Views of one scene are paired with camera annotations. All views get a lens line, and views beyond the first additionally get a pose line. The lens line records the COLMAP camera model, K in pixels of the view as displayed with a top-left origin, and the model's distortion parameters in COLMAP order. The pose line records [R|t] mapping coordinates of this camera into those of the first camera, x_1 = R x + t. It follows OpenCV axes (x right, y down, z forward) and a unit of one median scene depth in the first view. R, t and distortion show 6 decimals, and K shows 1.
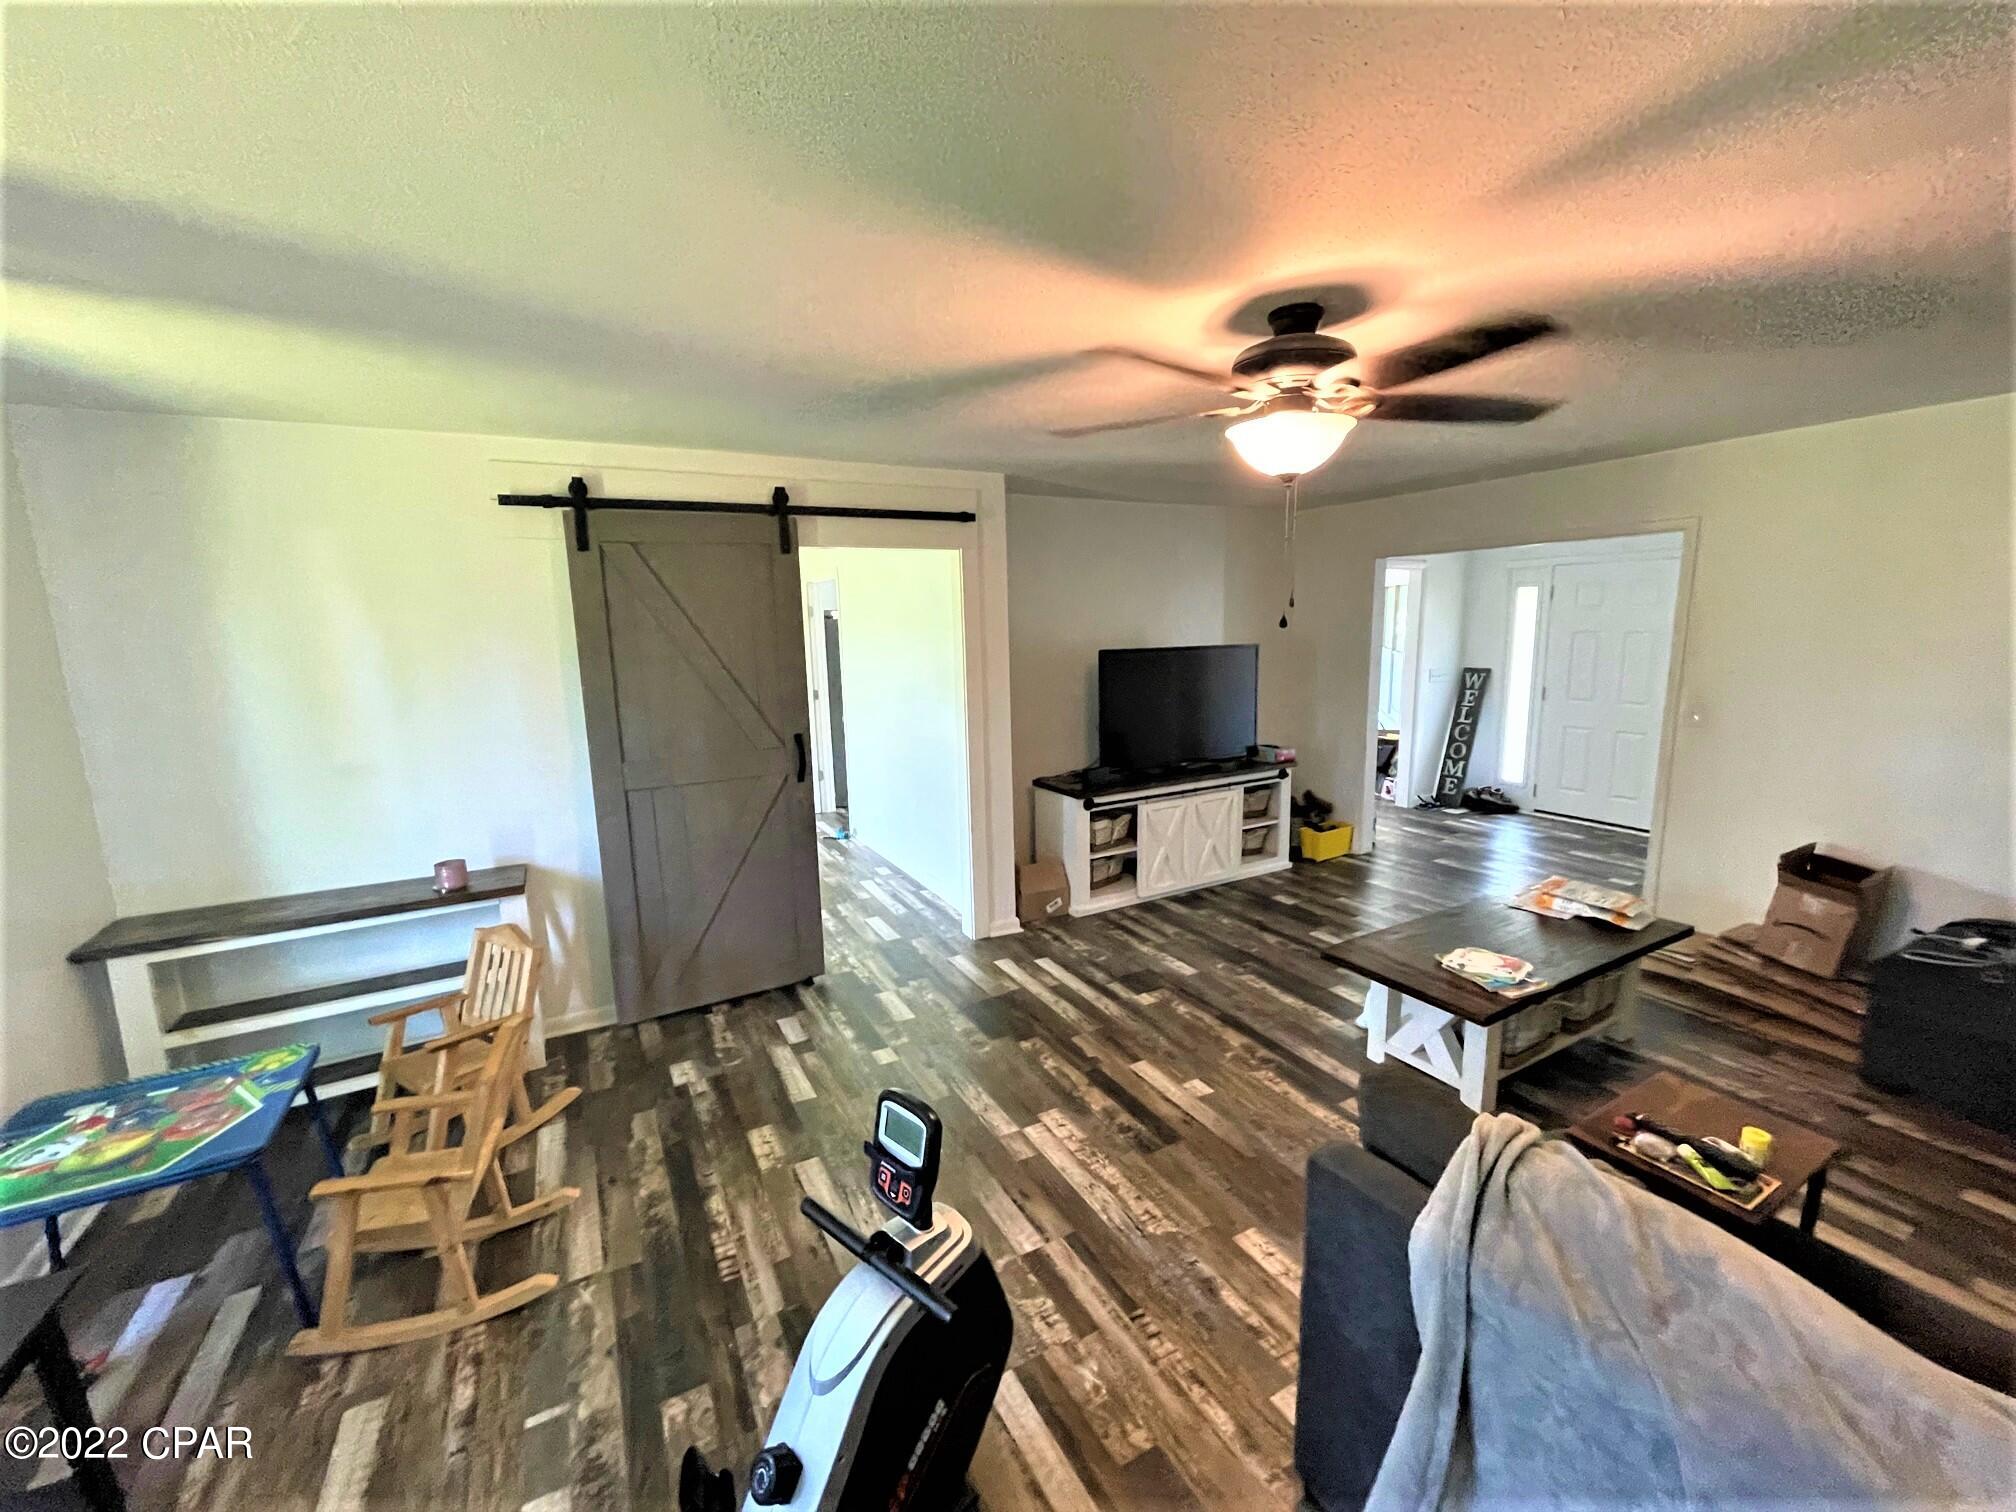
lens RADIAL K [[814.9, 0, 1011.1], [0, 814.9, 754.4], [0, 0, 1]] dist [-0.001278, -0.000897]
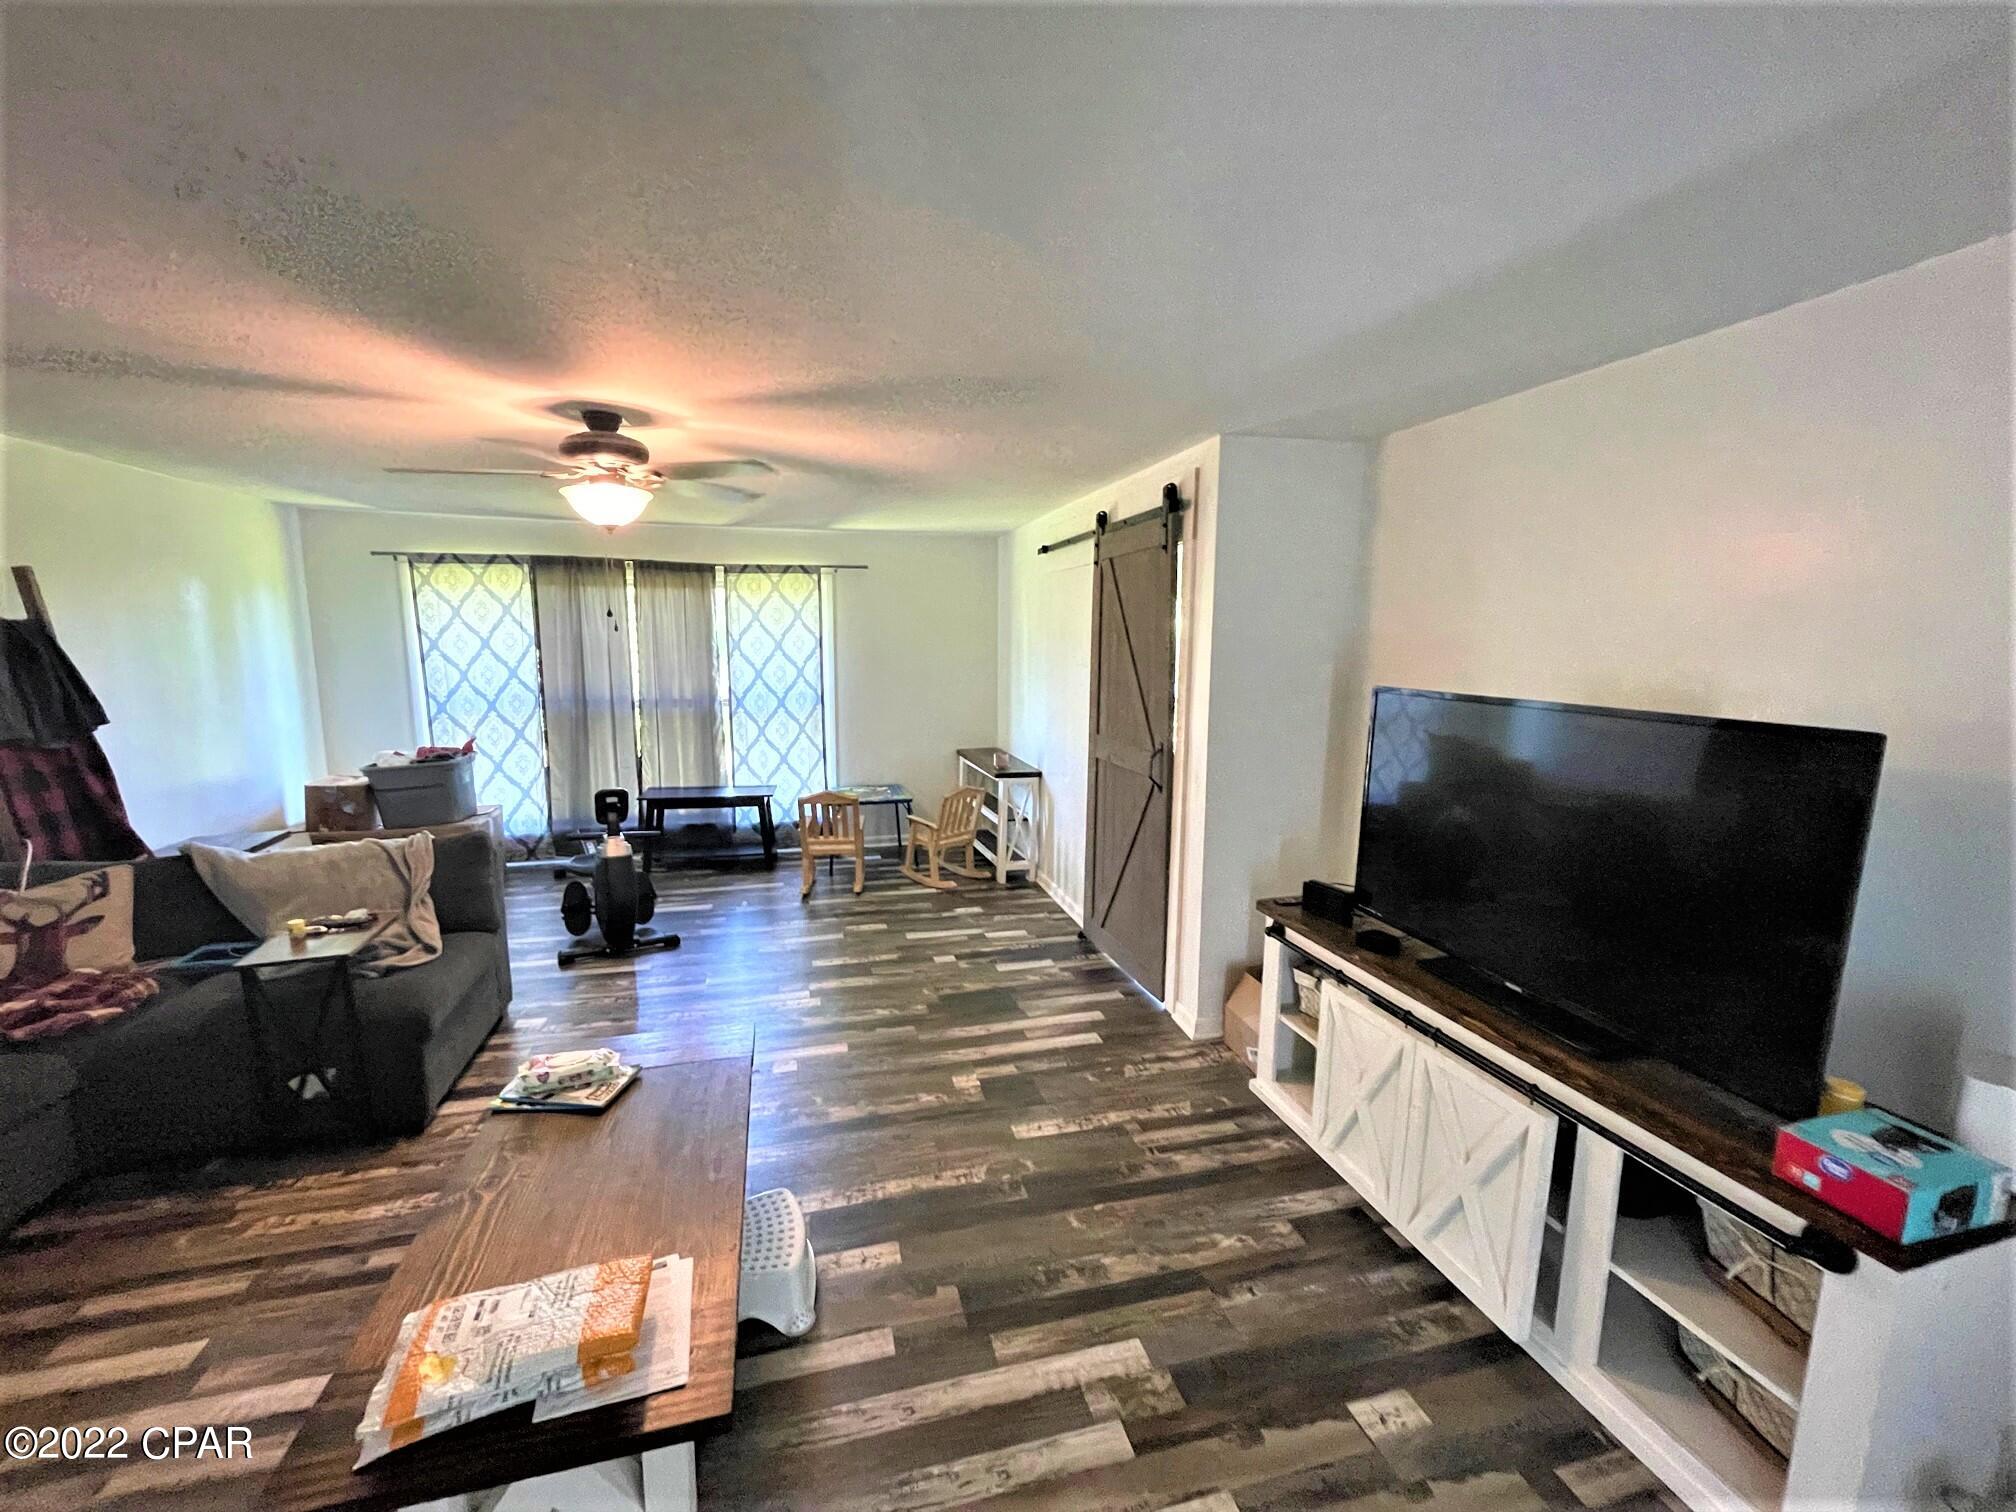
lens RADIAL K [[814.9, 0, 1003.1], [0, 814.9, 758.5], [0, 0, 1]] dist [-0.001278, -0.000897]
pose [[-0.247652, 0.159925, -0.955559, 0.944816], [-0.155566, 0.966921, 0.202145, -0.204863], [0.956278, 0.198714, -0.214581, 1.204715]]
